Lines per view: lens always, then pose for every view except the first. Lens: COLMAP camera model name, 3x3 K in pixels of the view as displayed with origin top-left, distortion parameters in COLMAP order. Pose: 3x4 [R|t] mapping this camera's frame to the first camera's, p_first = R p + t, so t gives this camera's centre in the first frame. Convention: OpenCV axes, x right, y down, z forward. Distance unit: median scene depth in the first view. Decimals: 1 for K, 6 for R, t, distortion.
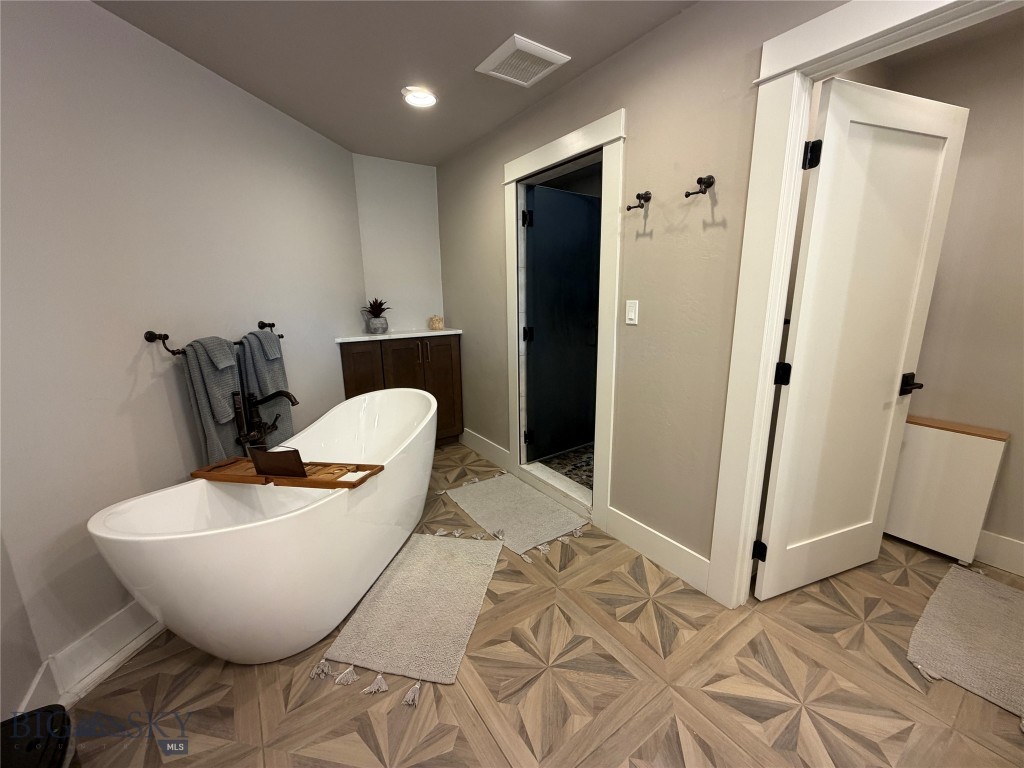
lens RADIAL K [[408.3, 0, 509.9], [0, 408.3, 384.0], [0, 0, 1]] dist [-0.000206, 0.000056]
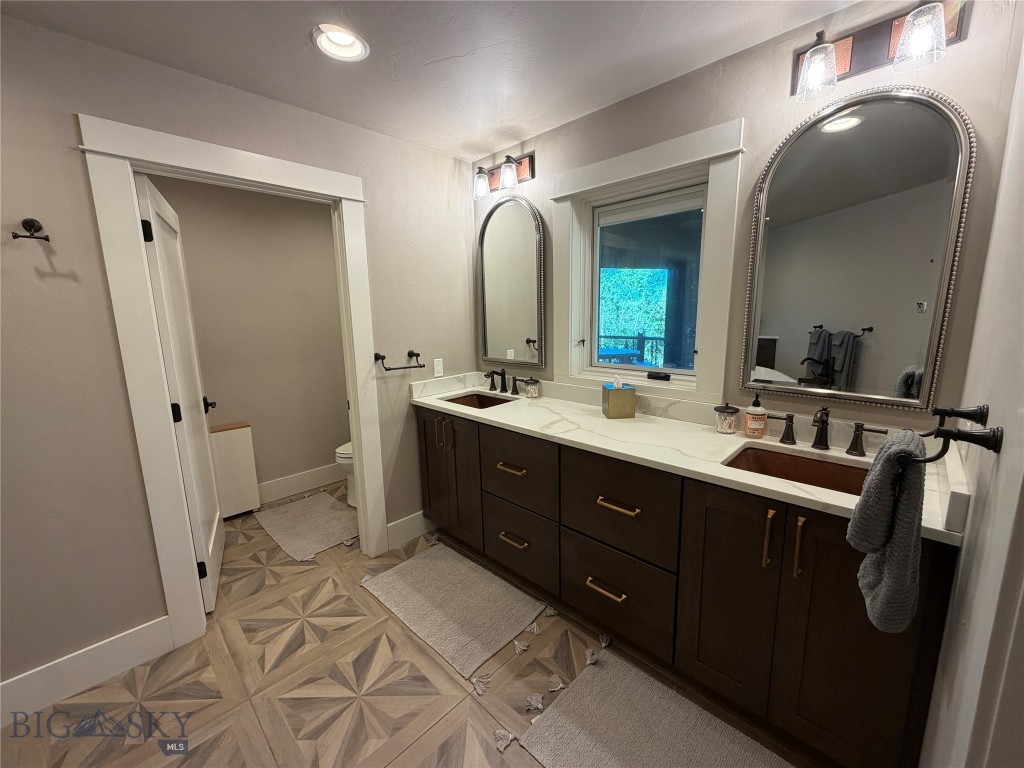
lens RADIAL K [[408.3, 0, 509.9], [0, 408.3, 384.0], [0, 0, 1]] dist [-0.000206, 0.000056]
pose [[-0.192257, -0.145842, 0.970447, -0.619080], [0.236899, 0.952751, 0.190115, -0.097602], [-0.952321, 0.266449, -0.148623, 0.250010]]
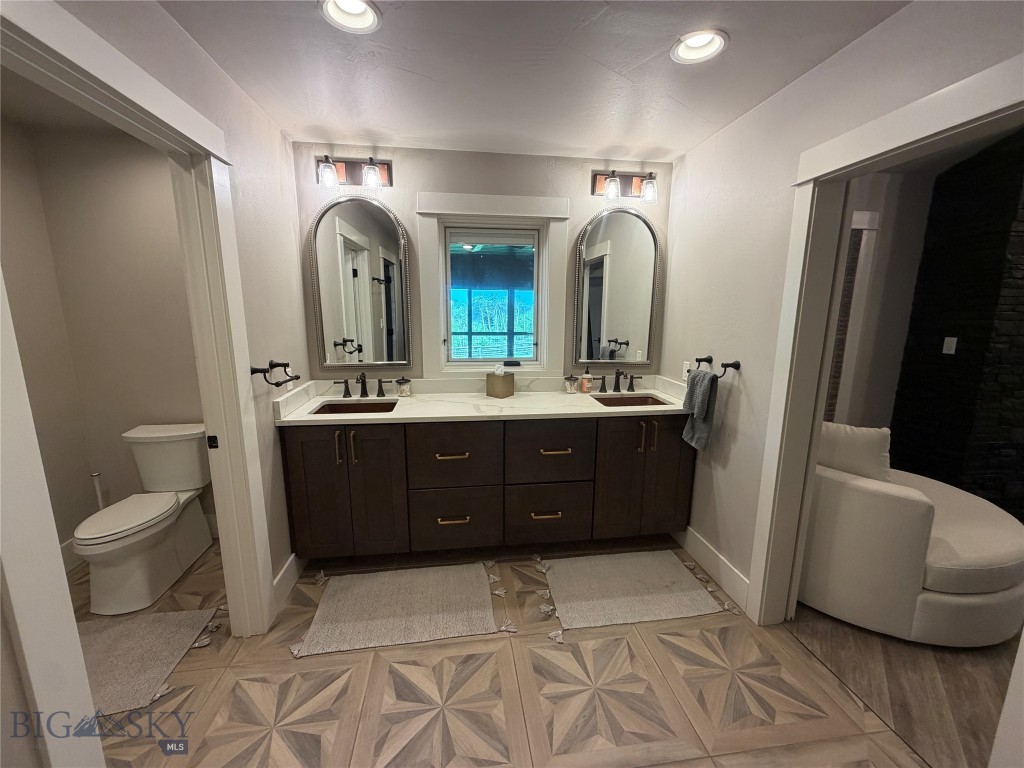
lens RADIAL K [[408.3, 0, 509.9], [0, 408.3, 384.0], [0, 0, 1]] dist [-0.000206, 0.000056]
pose [[-0.894464, -0.064560, 0.442454, -0.220697], [0.110628, 0.926805, 0.358879, -0.319126], [-0.433238, 0.369952, -0.821852, 1.101771]]
